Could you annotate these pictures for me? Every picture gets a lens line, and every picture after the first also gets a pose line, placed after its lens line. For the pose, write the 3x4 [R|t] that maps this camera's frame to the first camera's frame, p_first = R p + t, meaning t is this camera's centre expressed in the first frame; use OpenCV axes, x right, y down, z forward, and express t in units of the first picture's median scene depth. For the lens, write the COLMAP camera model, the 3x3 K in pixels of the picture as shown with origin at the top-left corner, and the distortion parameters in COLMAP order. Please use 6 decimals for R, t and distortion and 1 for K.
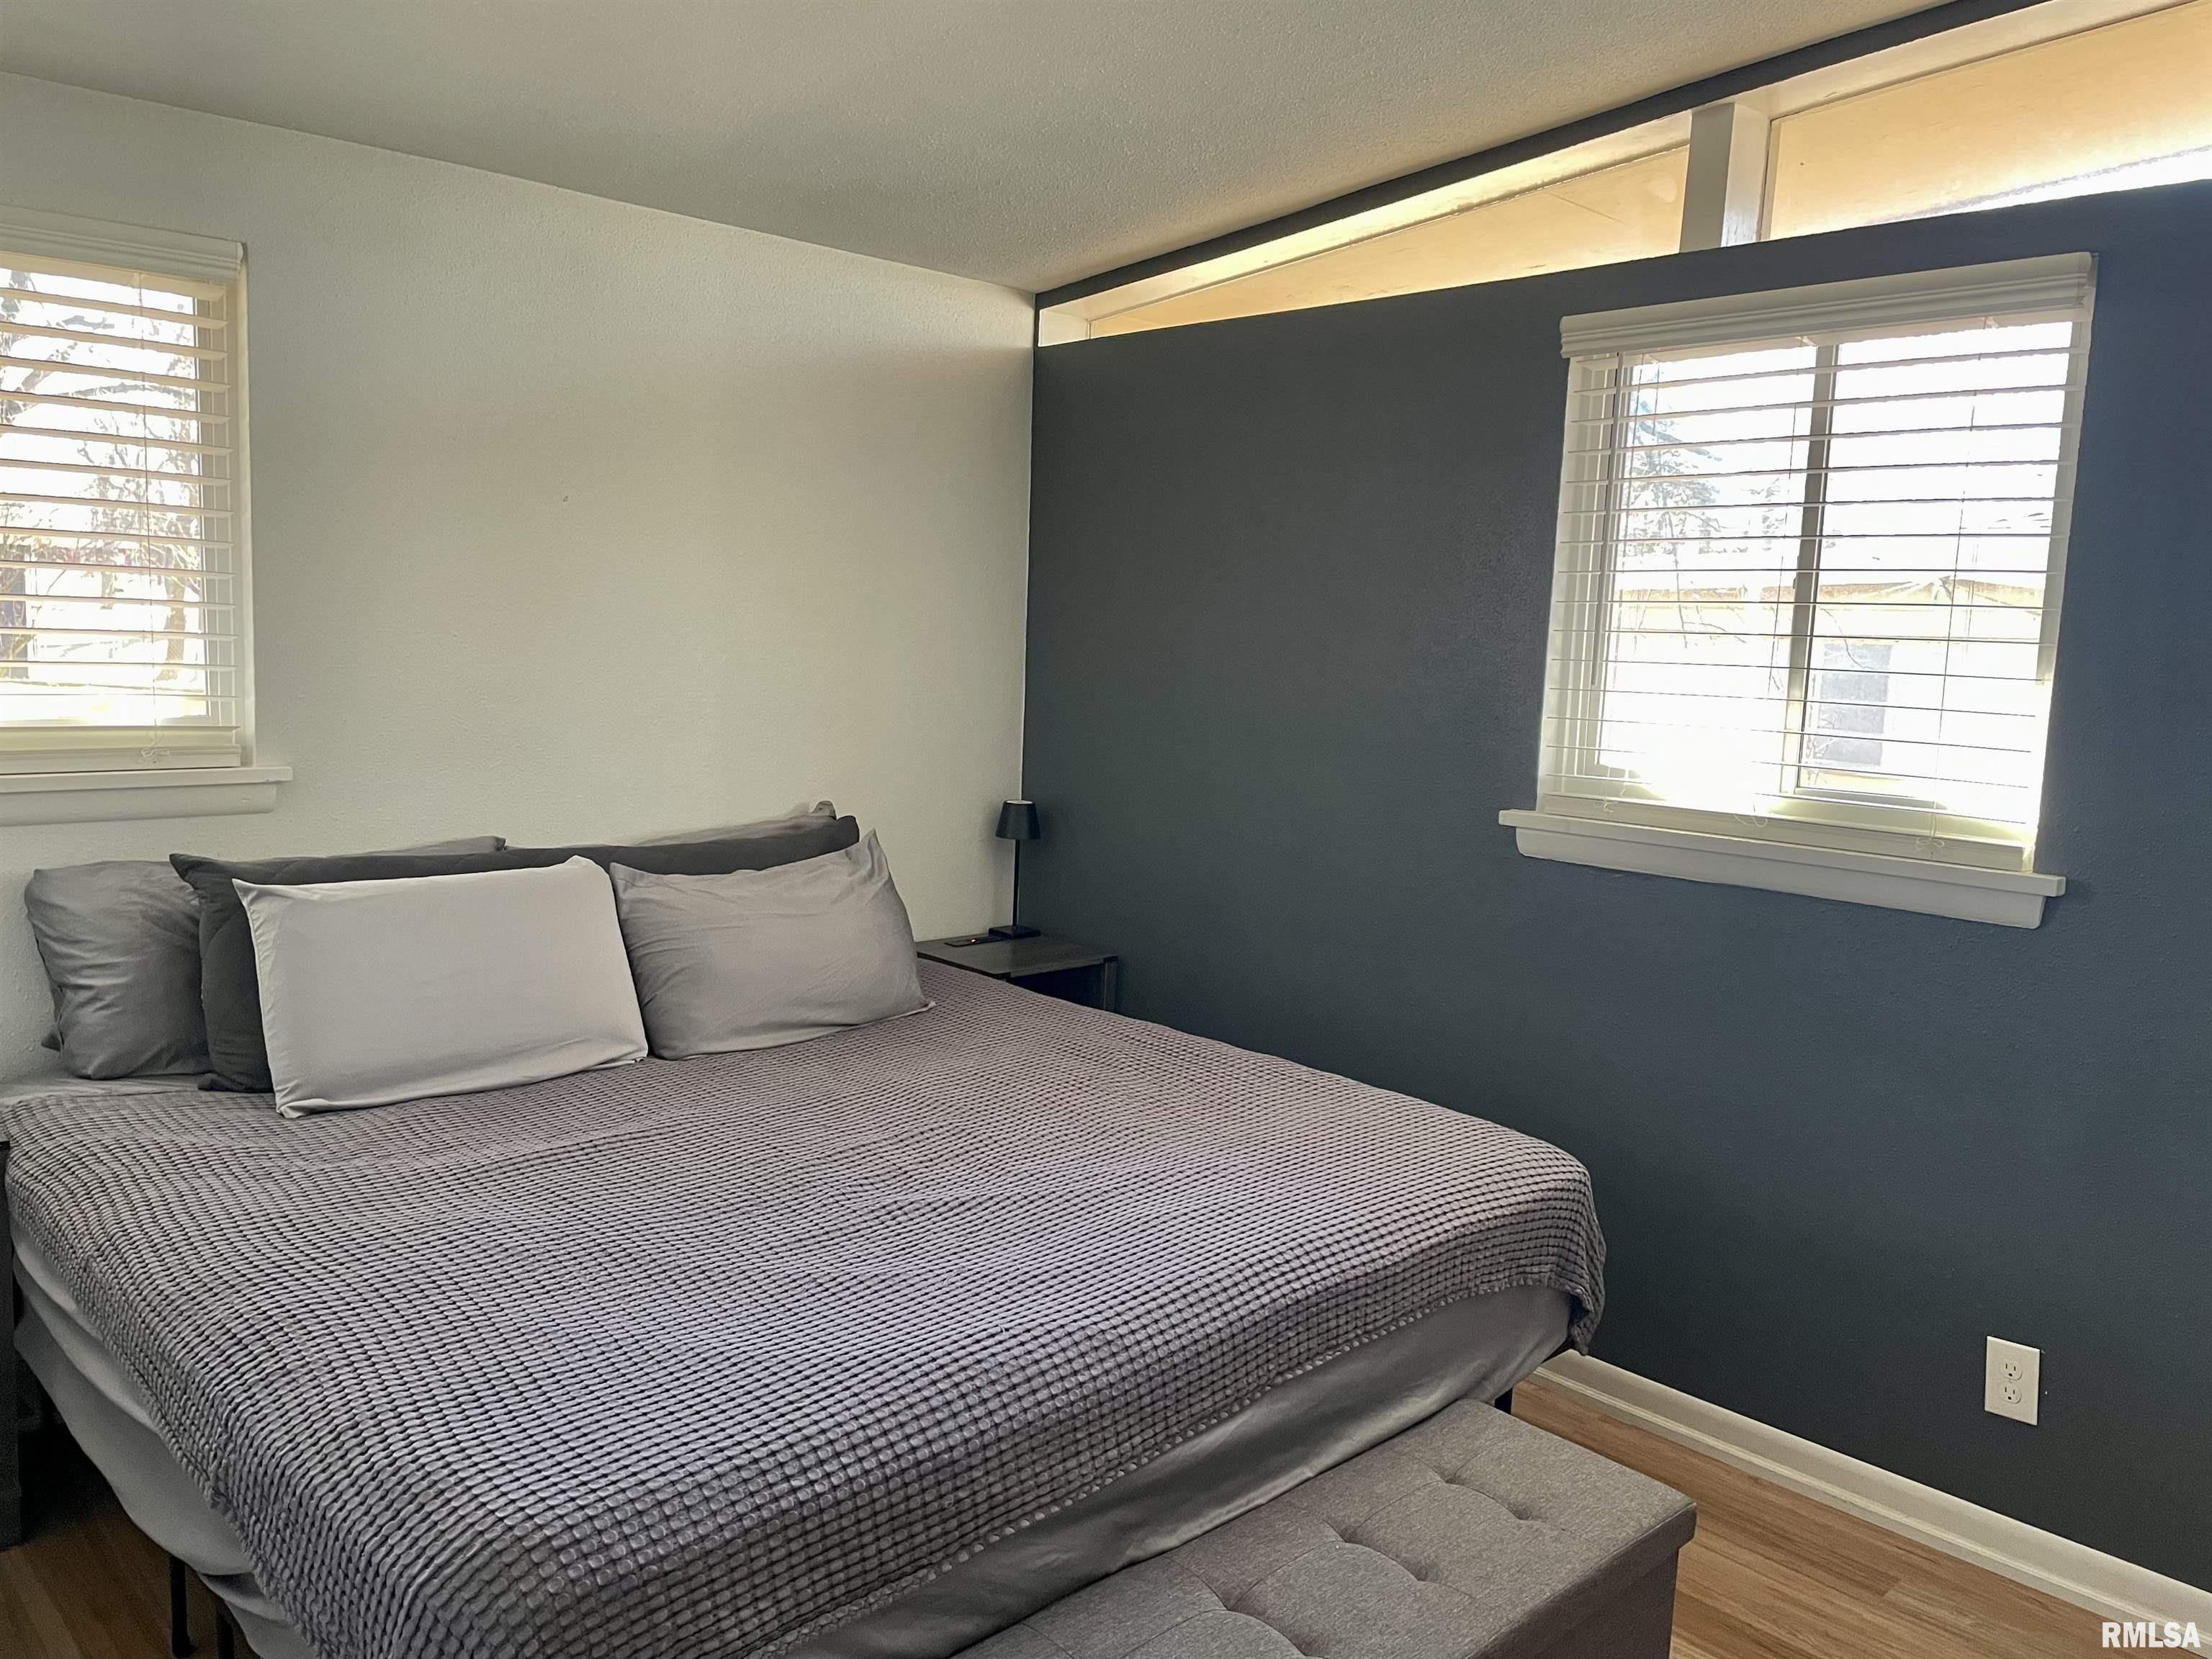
lens RADIAL K [[1663.5, 0, 1120.8], [0, 1663.5, 820.2], [0, 0, 1]] dist [0.093764, -0.119043]
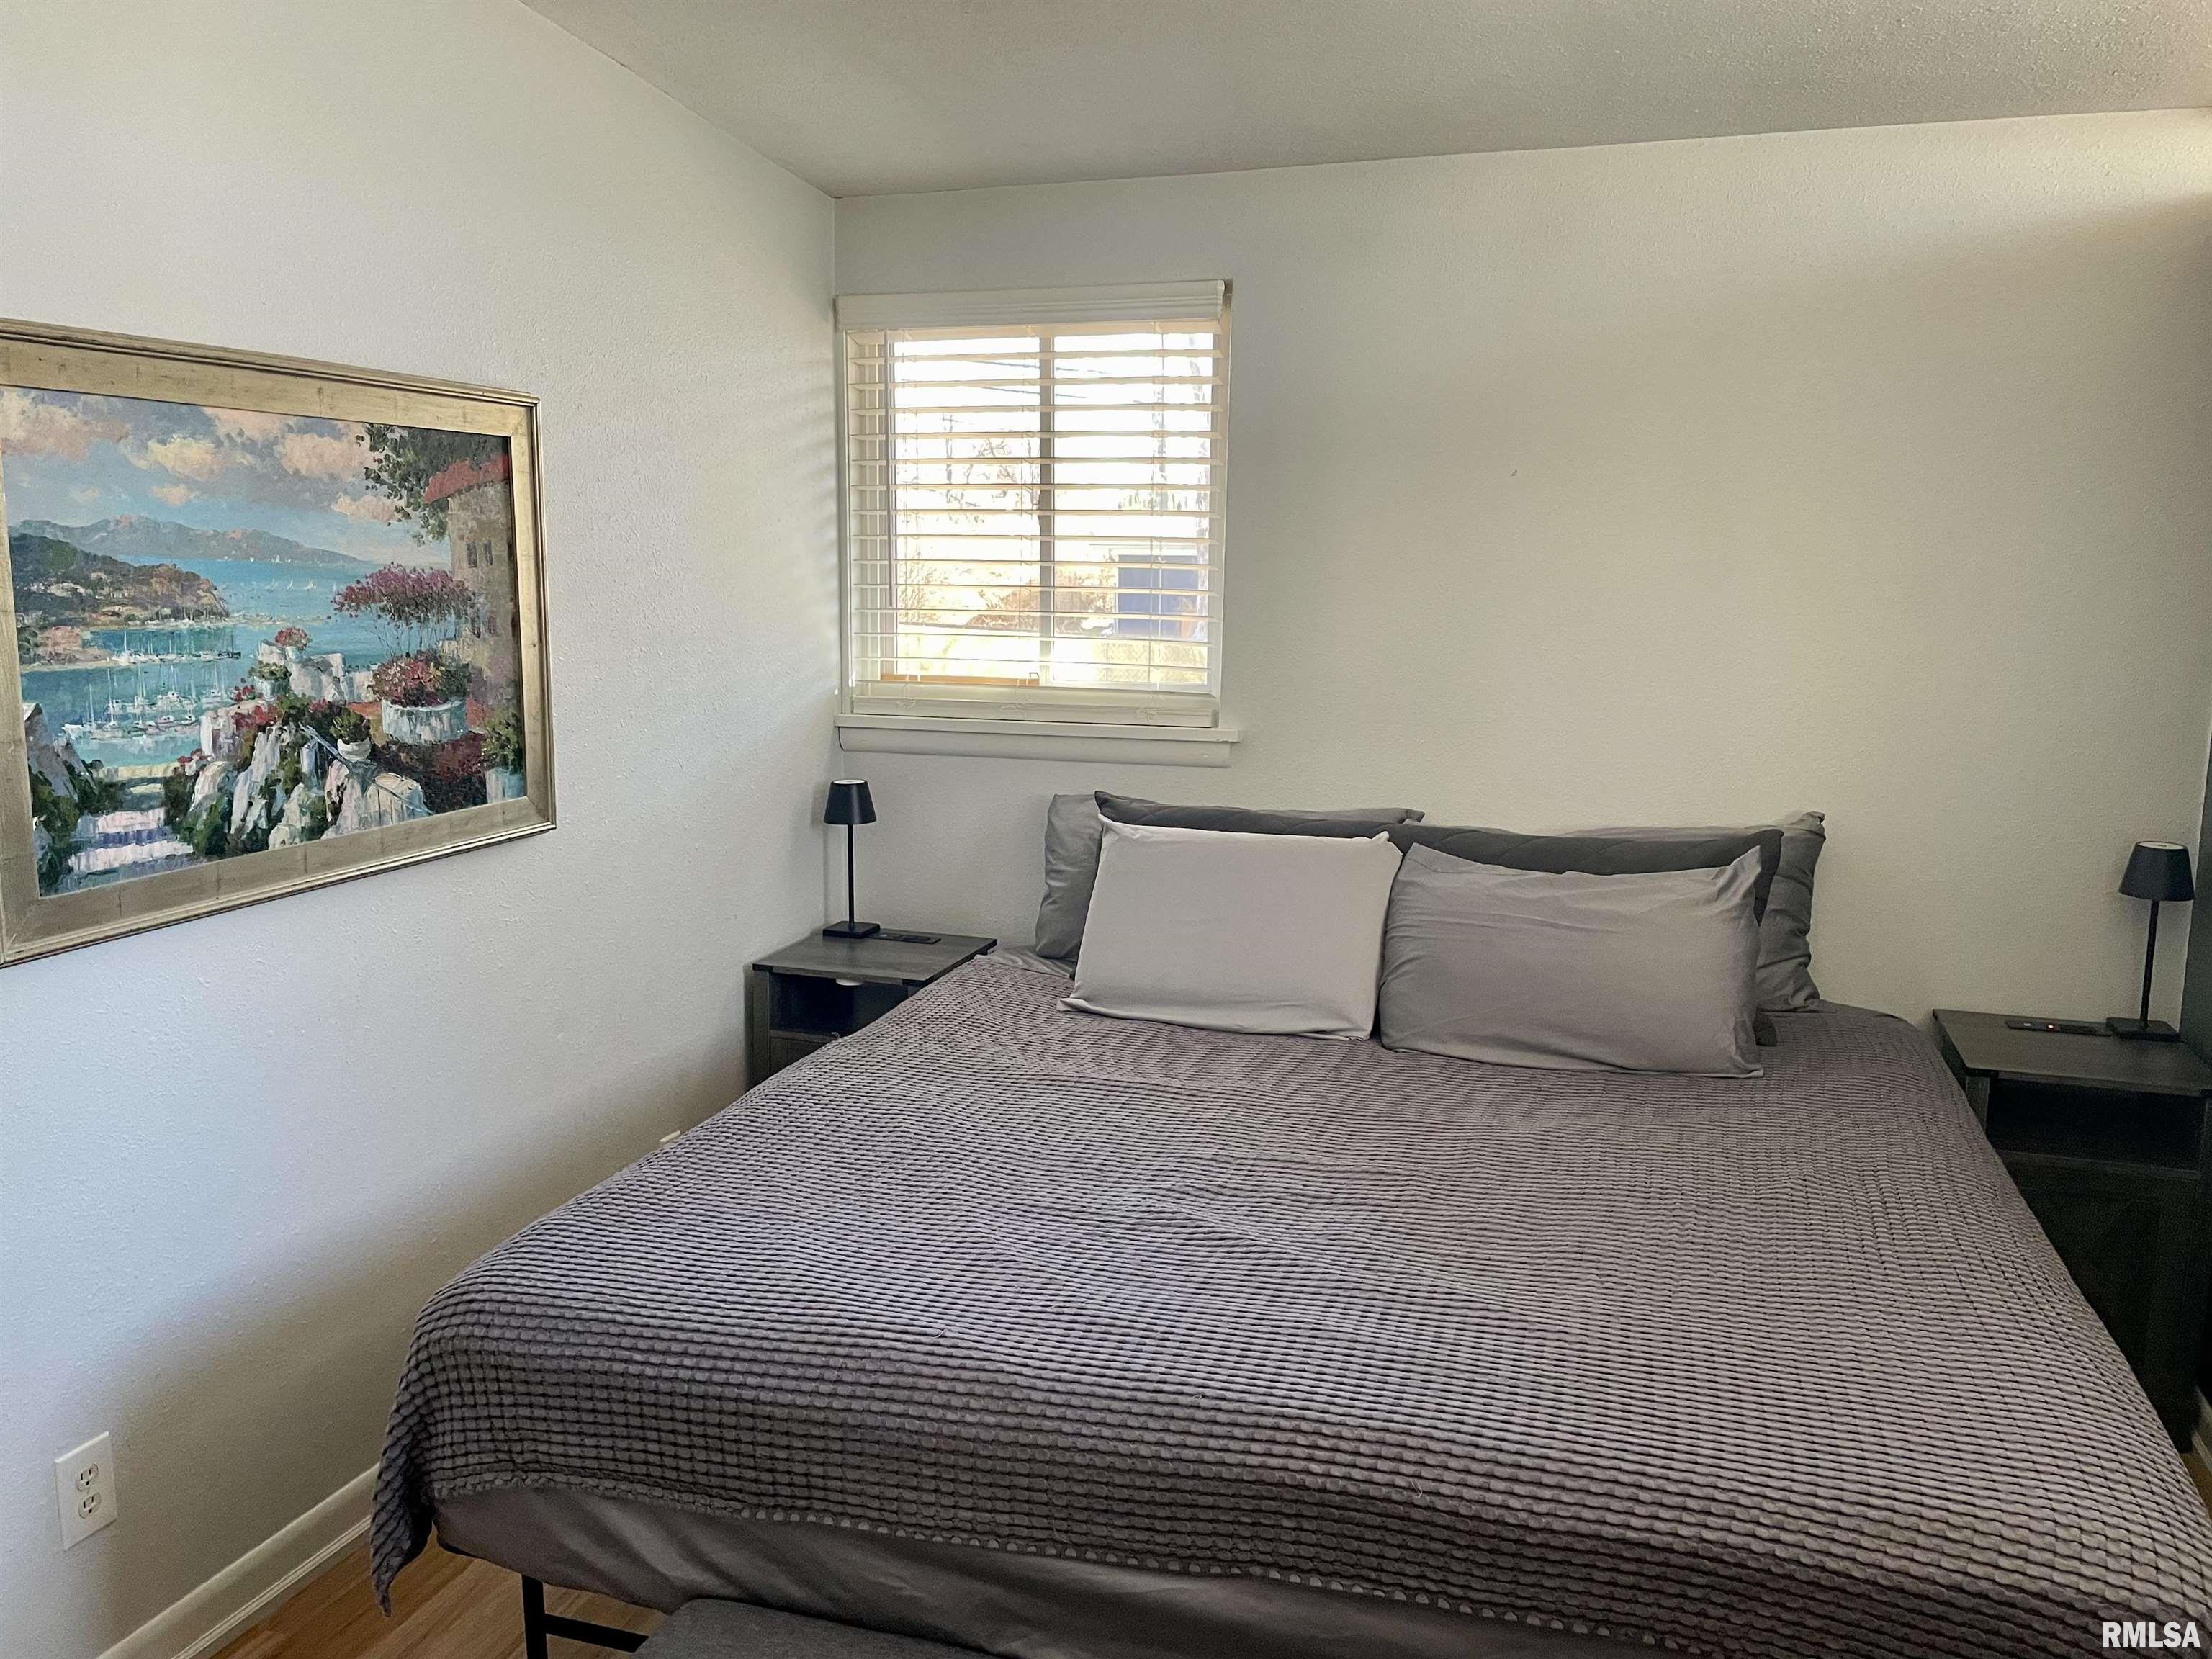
lens RADIAL K [[1663.5, 0, 1138.9], [0, 1663.5, 817.5], [0, 0, 1]] dist [0.093764, -0.119043]
pose [[0.485152, 0.100142, -0.868676, 0.581412], [-0.097476, 0.993423, 0.060083, -0.040801], [0.868980, 0.055526, 0.491723, 0.459507]]
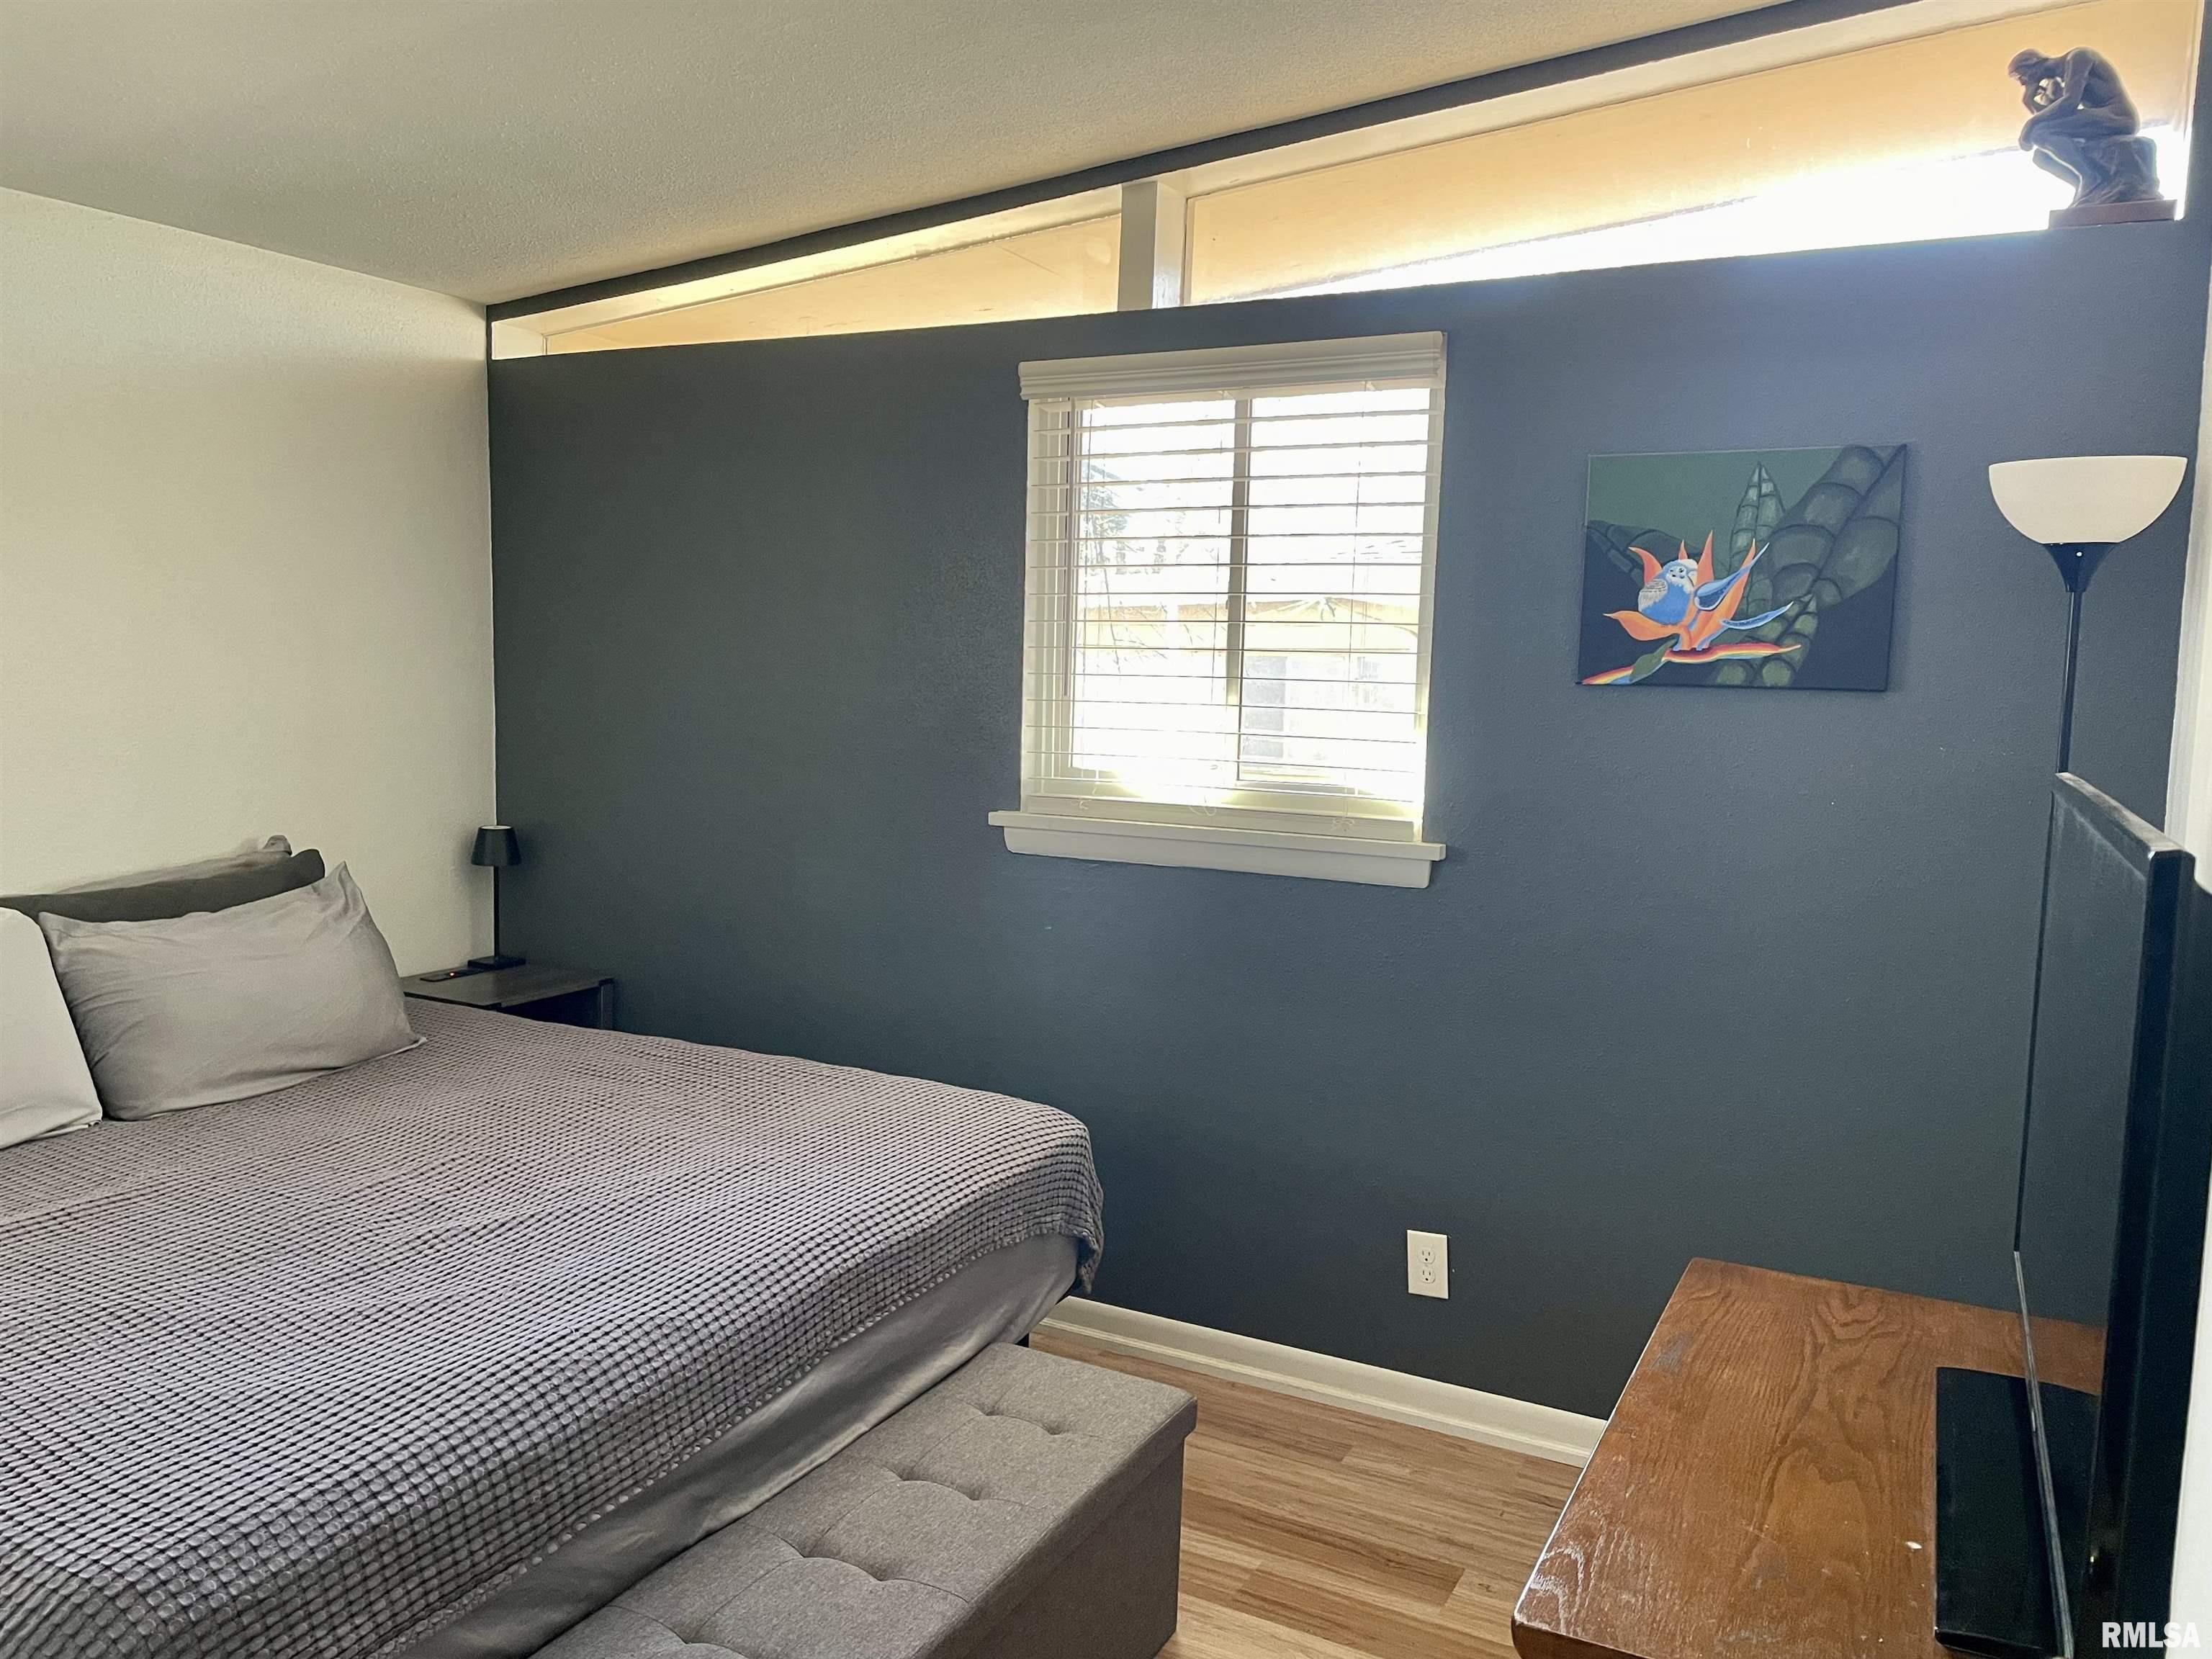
lens RADIAL K [[1663.5, 0, 1114.0], [0, 1663.5, 826.9], [0, 0, 1]] dist [0.093764, -0.119043]
pose [[0.947017, -0.047373, 0.317670, -0.052144], [0.049092, 0.998791, 0.002598, 0.006321], [-0.317409, 0.013135, 0.948198, -0.068475]]
